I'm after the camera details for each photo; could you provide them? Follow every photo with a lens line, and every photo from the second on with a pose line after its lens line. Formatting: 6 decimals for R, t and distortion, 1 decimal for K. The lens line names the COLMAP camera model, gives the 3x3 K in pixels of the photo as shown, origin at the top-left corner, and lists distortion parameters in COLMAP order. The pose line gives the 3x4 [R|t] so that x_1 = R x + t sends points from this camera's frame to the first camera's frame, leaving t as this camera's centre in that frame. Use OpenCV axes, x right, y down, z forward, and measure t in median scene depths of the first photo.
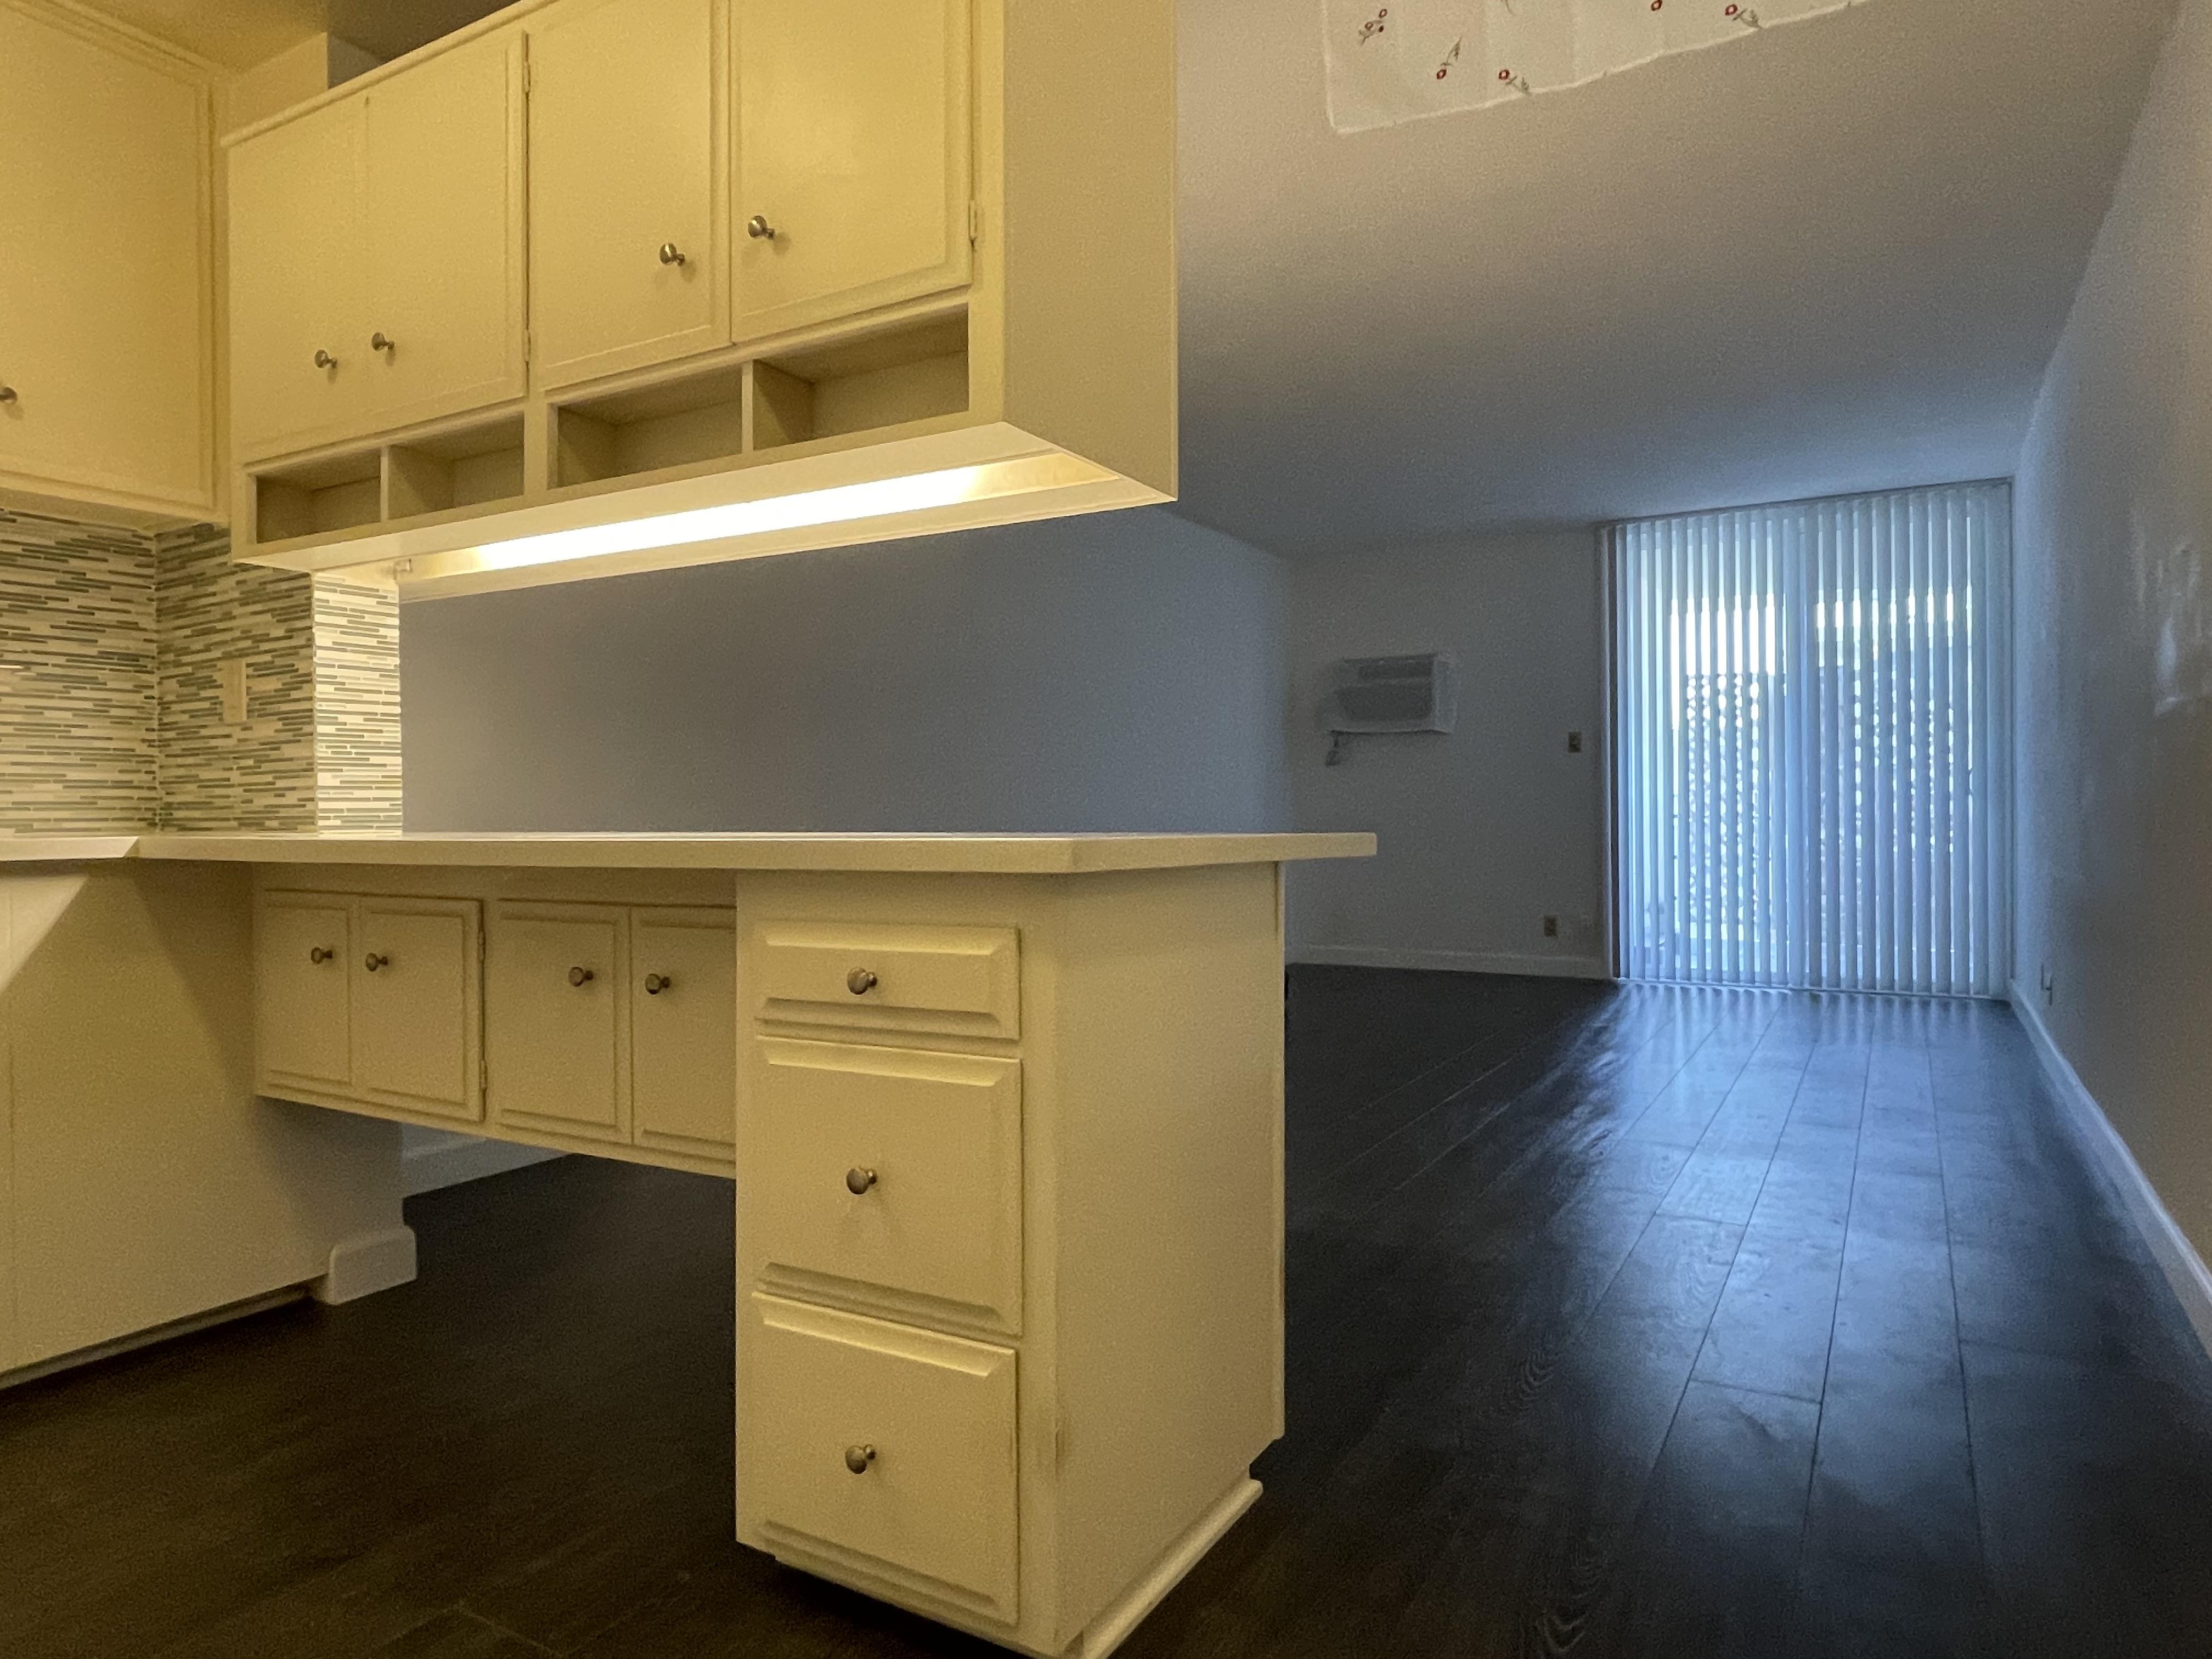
lens RADIAL K [[1375.9, 0, 1092.5], [0, 1375.9, 826.8], [0, 0, 1]] dist [-0.006273, 0.001644]
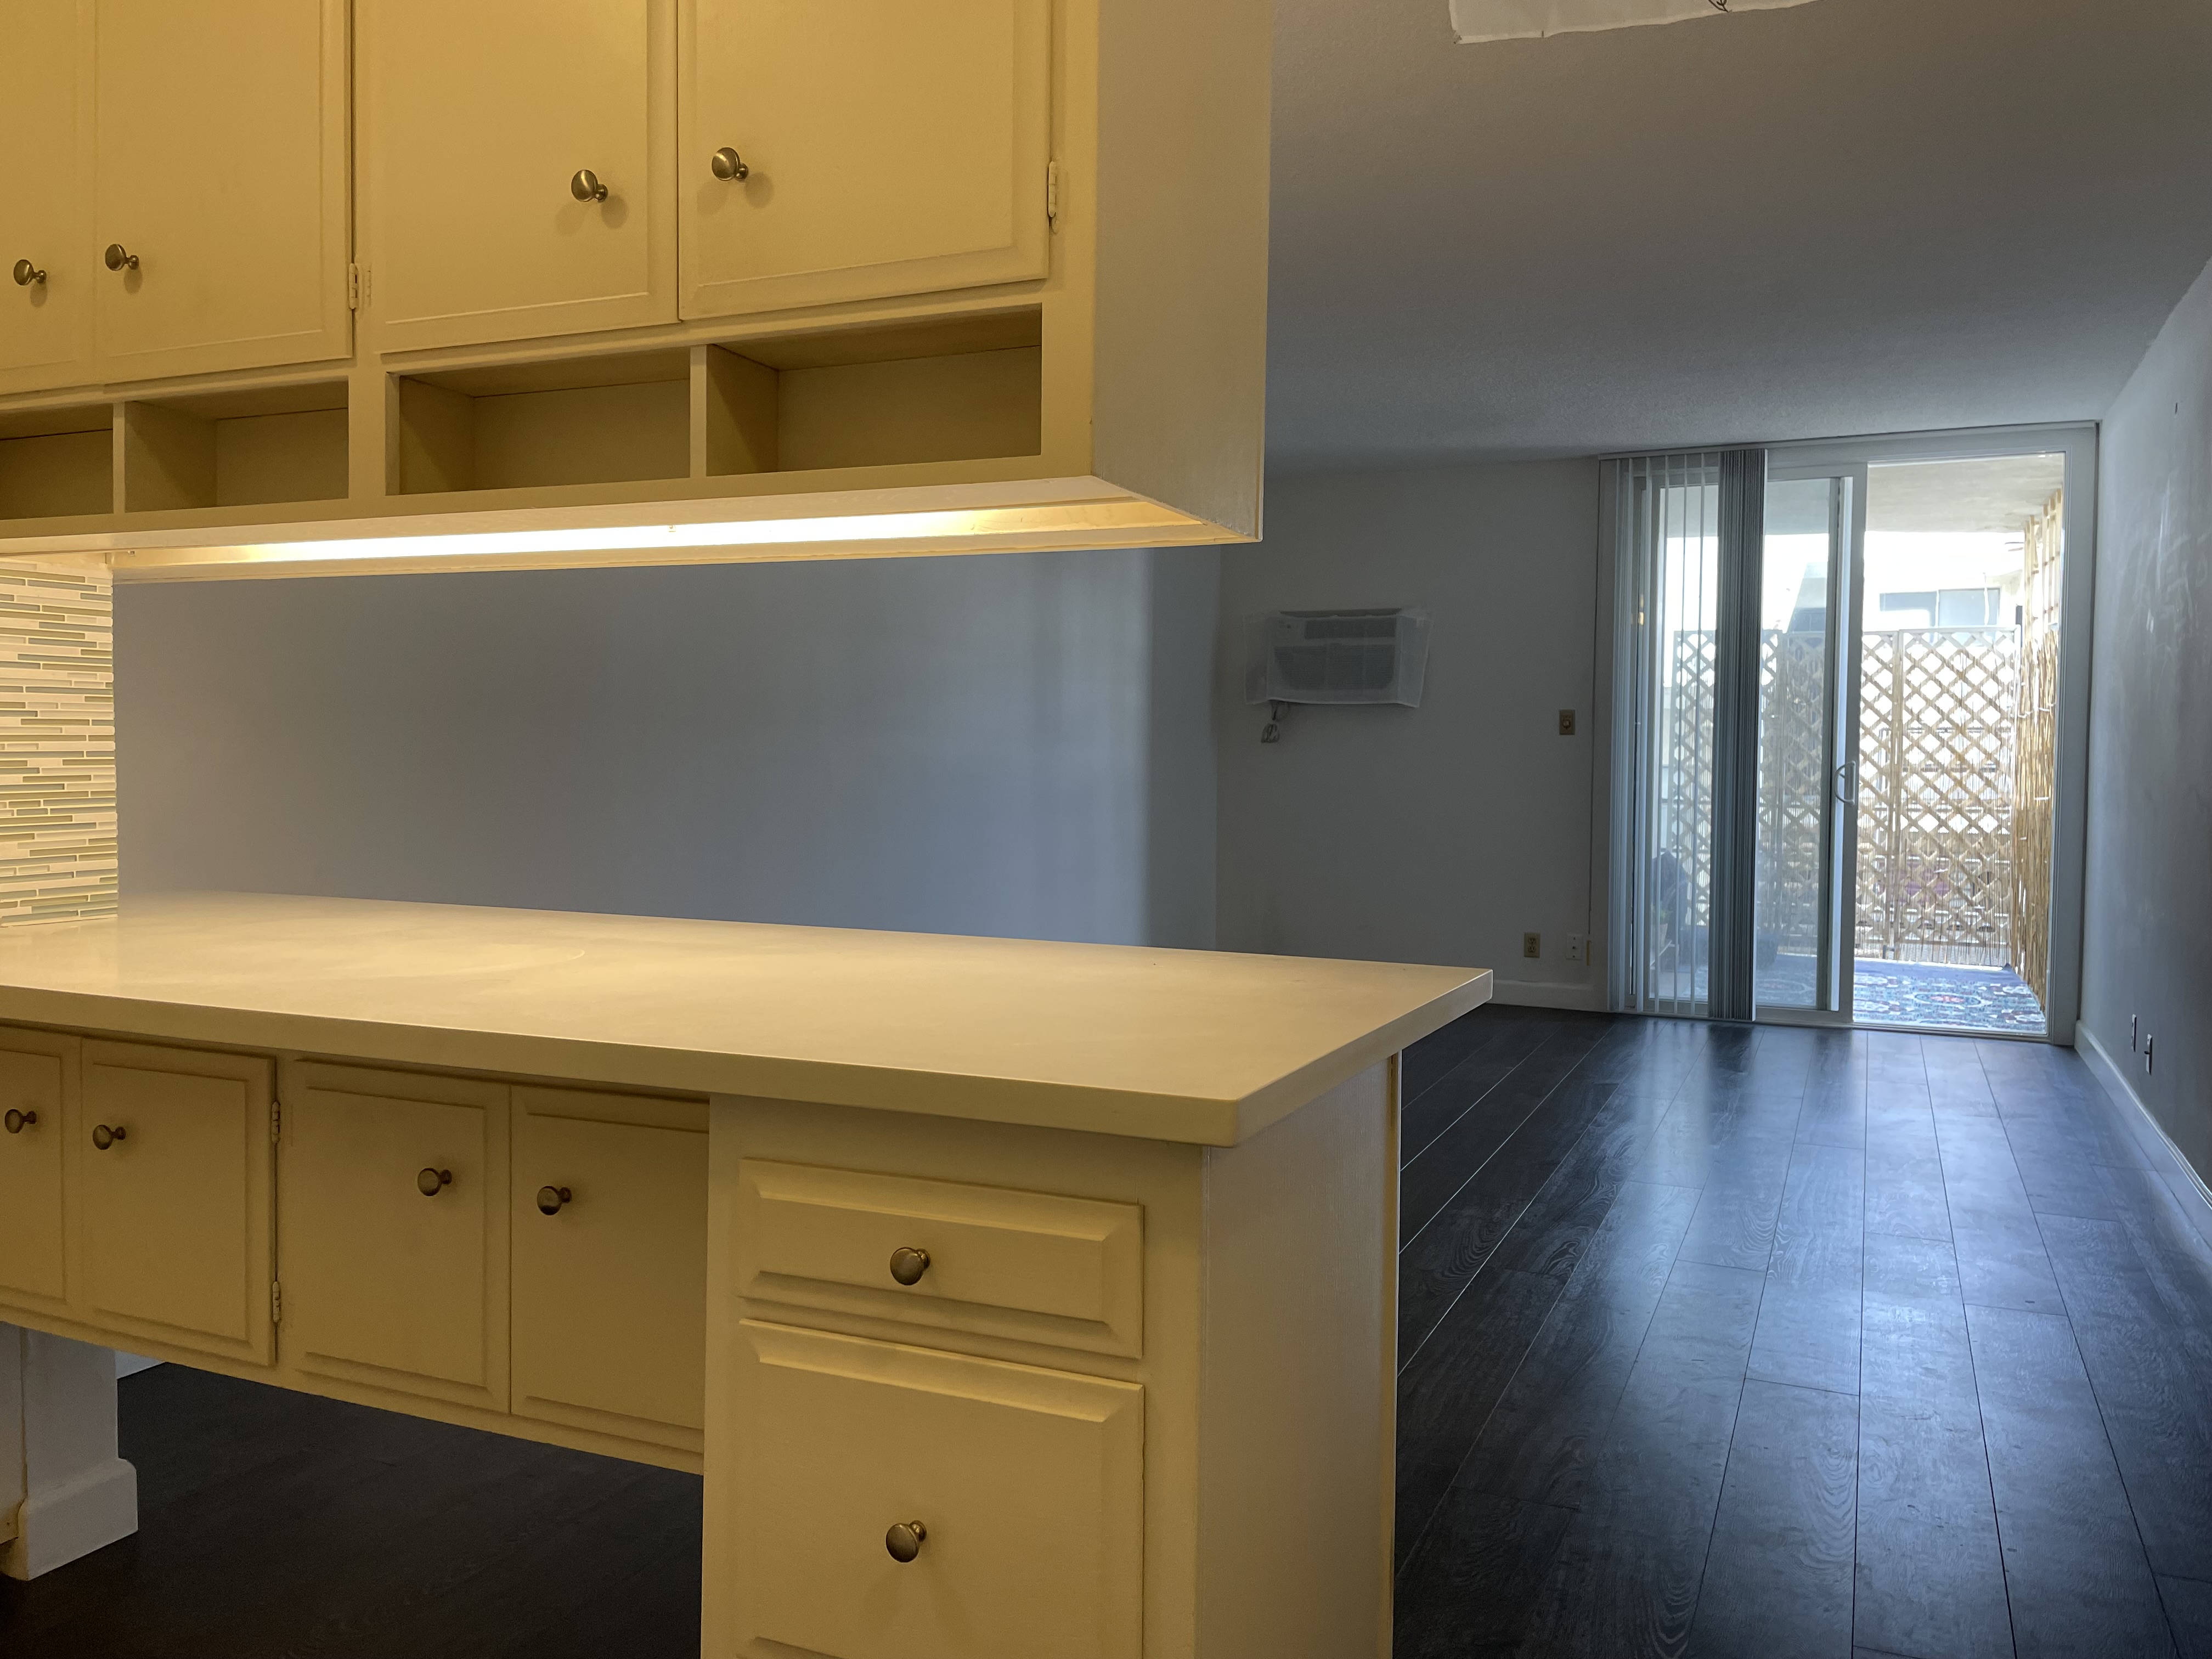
lens RADIAL K [[1686.2, 0, 1100.2], [0, 1686.2, 817.3], [0, 0, 1]] dist [0.099589, -0.131820]
pose [[0.993974, 0.012116, 0.108945, -0.095523], [-0.015533, 0.999412, 0.030571, -0.085815], [-0.108510, -0.032079, 0.993578, 0.060310]]
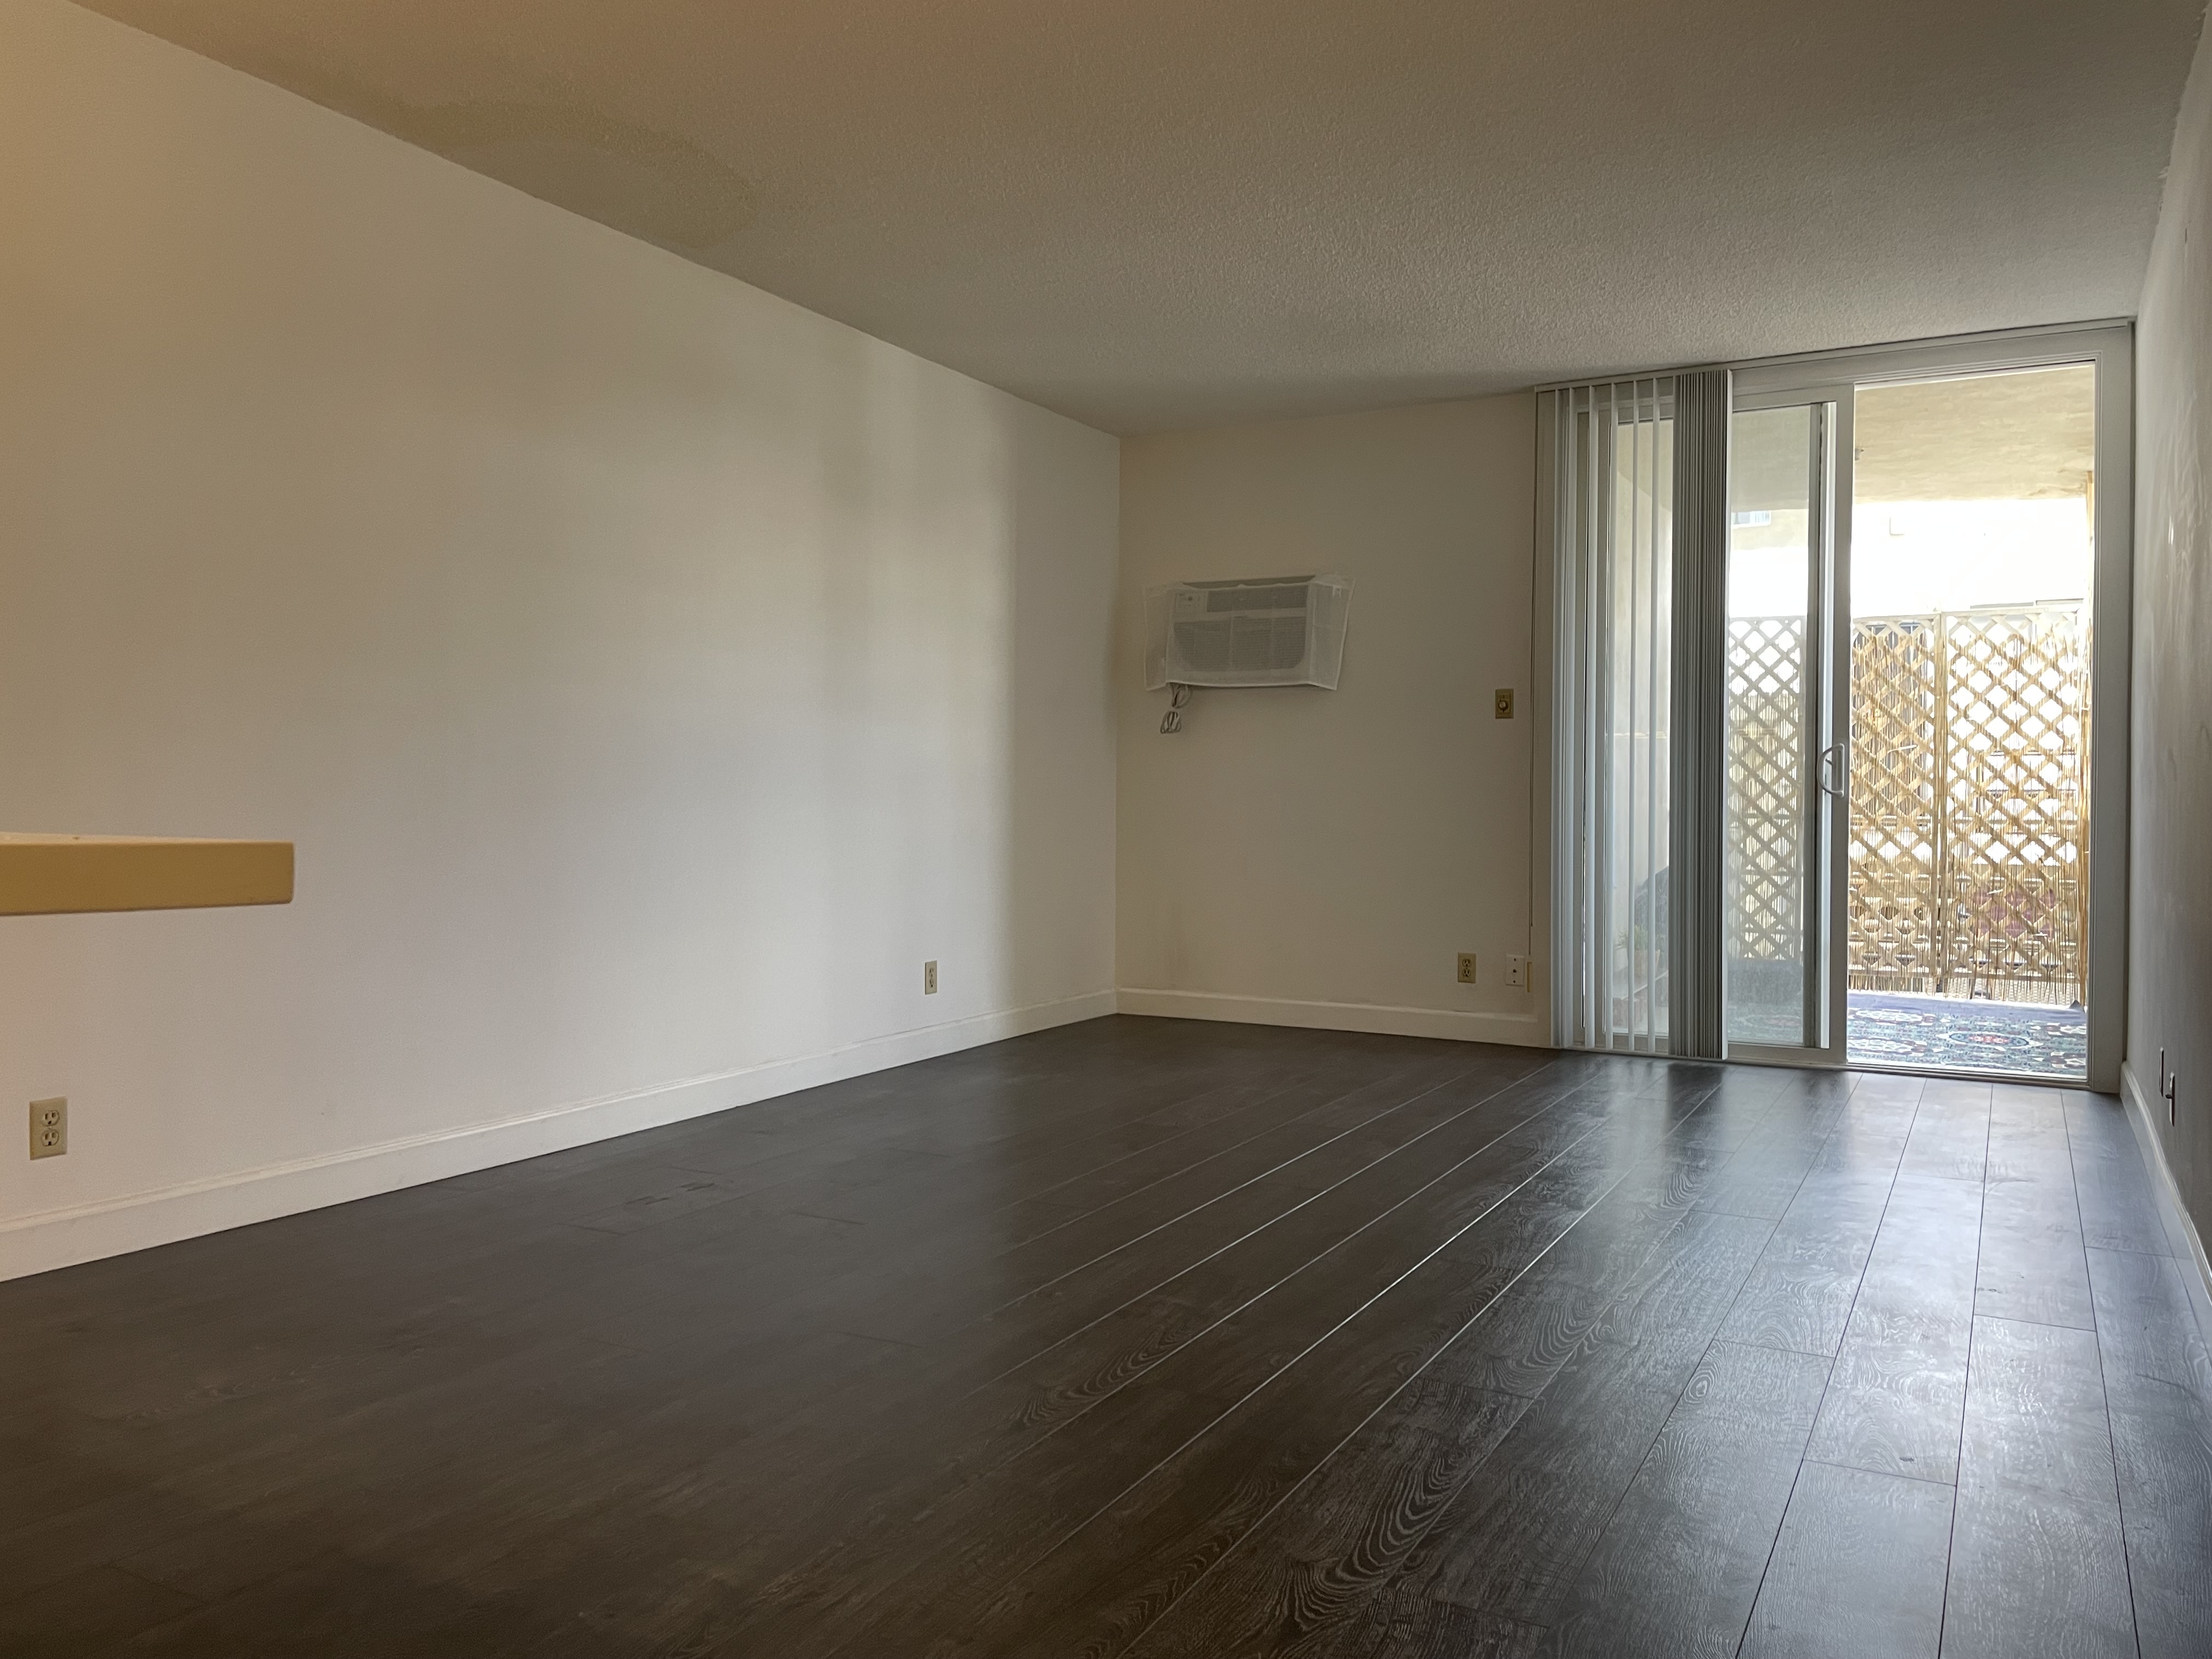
lens RADIAL K [[1660.3, 0, 1112.7], [0, 1660.3, 807.9], [0, 0, 1]] dist [0.094642, -0.125812]
pose [[0.999199, 0.016527, 0.036456, 0.335401], [-0.016332, 0.999851, -0.005643, -0.002581], [-0.036544, 0.005043, 0.999319, 0.448901]]
